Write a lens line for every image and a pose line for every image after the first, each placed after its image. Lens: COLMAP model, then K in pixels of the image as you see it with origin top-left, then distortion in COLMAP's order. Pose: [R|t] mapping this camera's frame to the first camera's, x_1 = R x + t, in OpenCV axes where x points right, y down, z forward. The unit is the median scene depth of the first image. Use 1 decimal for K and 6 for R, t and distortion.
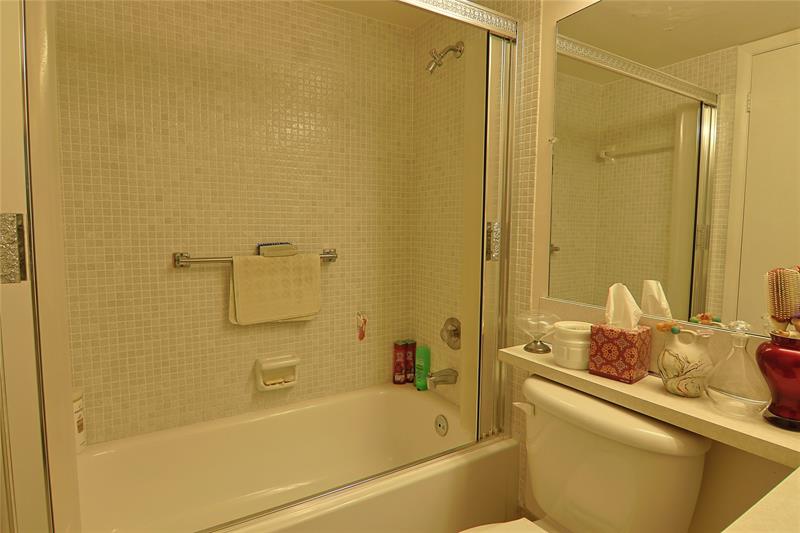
lens RADIAL K [[432.3, 0, 401.9], [0, 432.3, 258.7], [0, 0, 1]] dist [-0.010257, -0.000414]
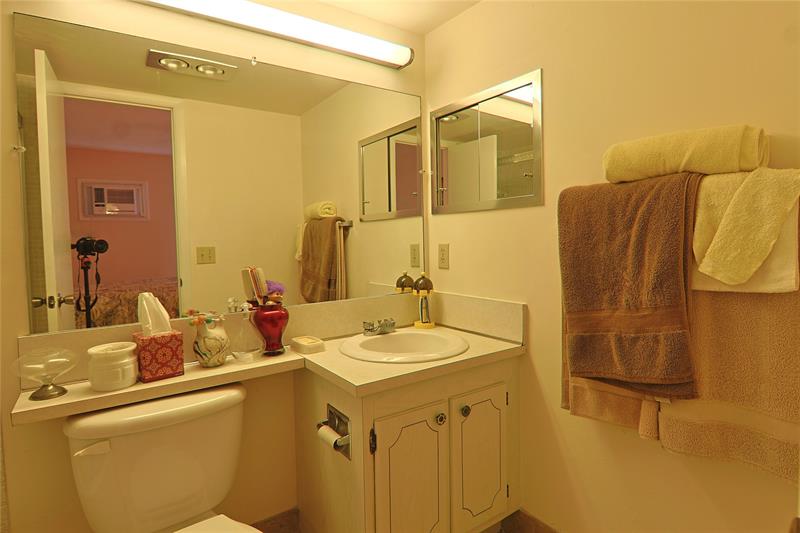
lens RADIAL K [[432.3, 0, 401.9], [0, 432.3, 258.7], [0, 0, 1]] dist [-0.010257, -0.000414]
pose [[-0.065435, -0.054467, 0.996369, -0.678901], [0.094986, 0.993635, 0.060556, -0.049335], [-0.993326, 0.098604, -0.059845, 0.400286]]
